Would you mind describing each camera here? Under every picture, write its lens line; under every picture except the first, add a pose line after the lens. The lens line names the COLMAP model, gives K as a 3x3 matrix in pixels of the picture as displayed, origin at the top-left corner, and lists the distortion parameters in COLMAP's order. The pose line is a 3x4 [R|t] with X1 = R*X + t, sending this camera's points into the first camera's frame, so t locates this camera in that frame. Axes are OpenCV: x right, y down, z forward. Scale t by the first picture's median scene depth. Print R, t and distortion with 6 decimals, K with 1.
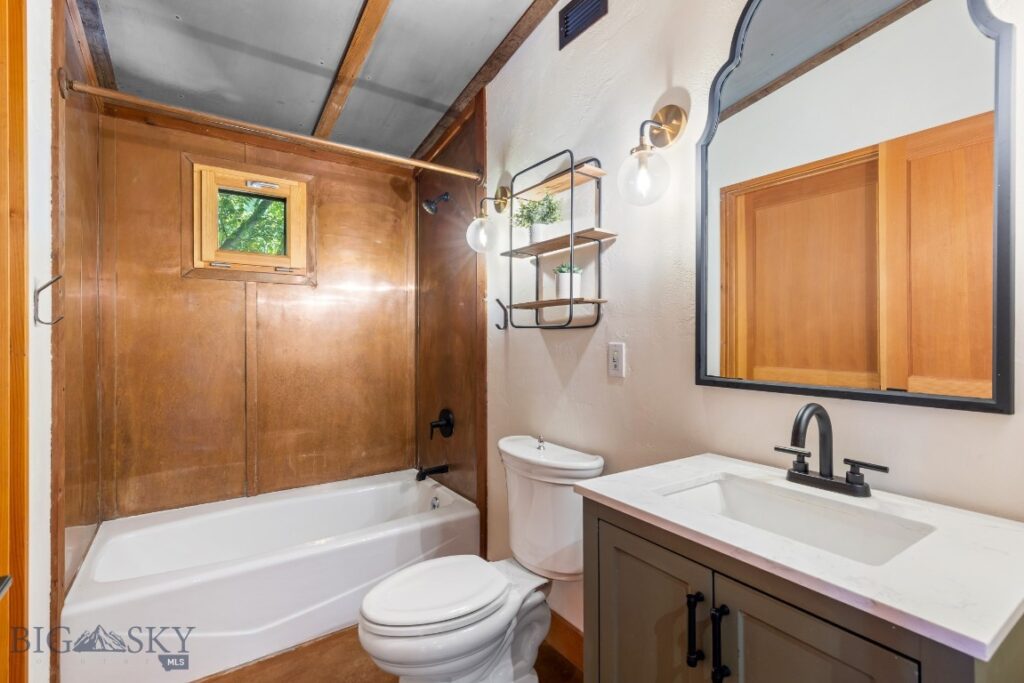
lens RADIAL K [[464.4, 0, 524.6], [0, 464.4, 336.7], [0, 0, 1]] dist [0.013252, -0.000749]
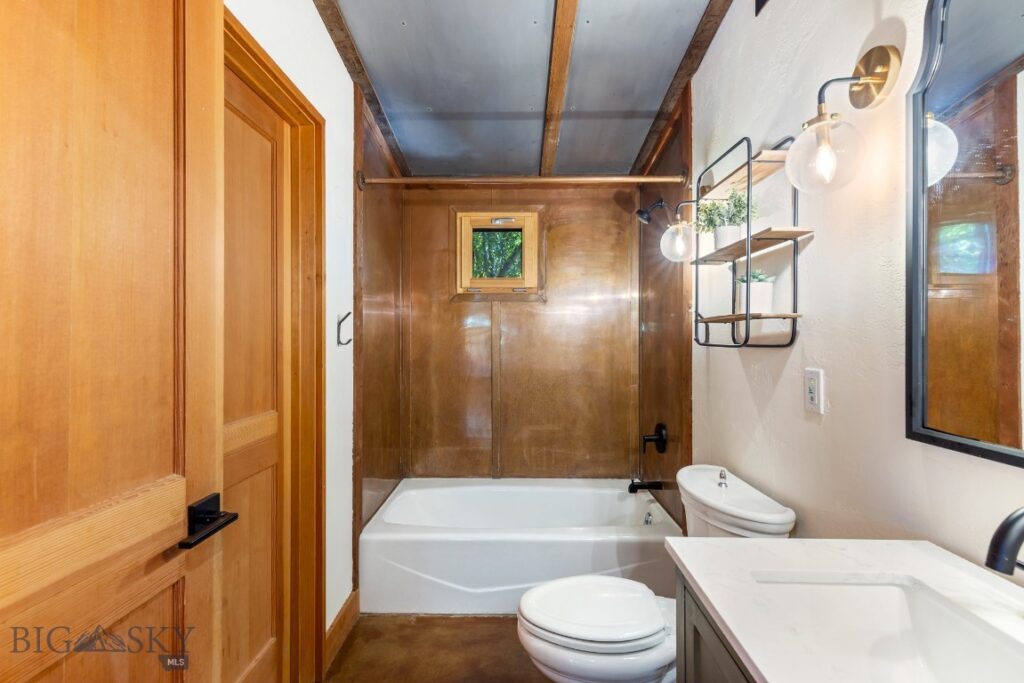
lens RADIAL K [[464.4, 0, 524.6], [0, 464.4, 336.7], [0, 0, 1]] dist [0.013252, -0.000749]
pose [[0.820157, 0.001236, -0.572137, 0.179542], [-0.001247, 0.999999, 0.000373, -0.029213], [0.572137, 0.000407, 0.820158, 0.056924]]
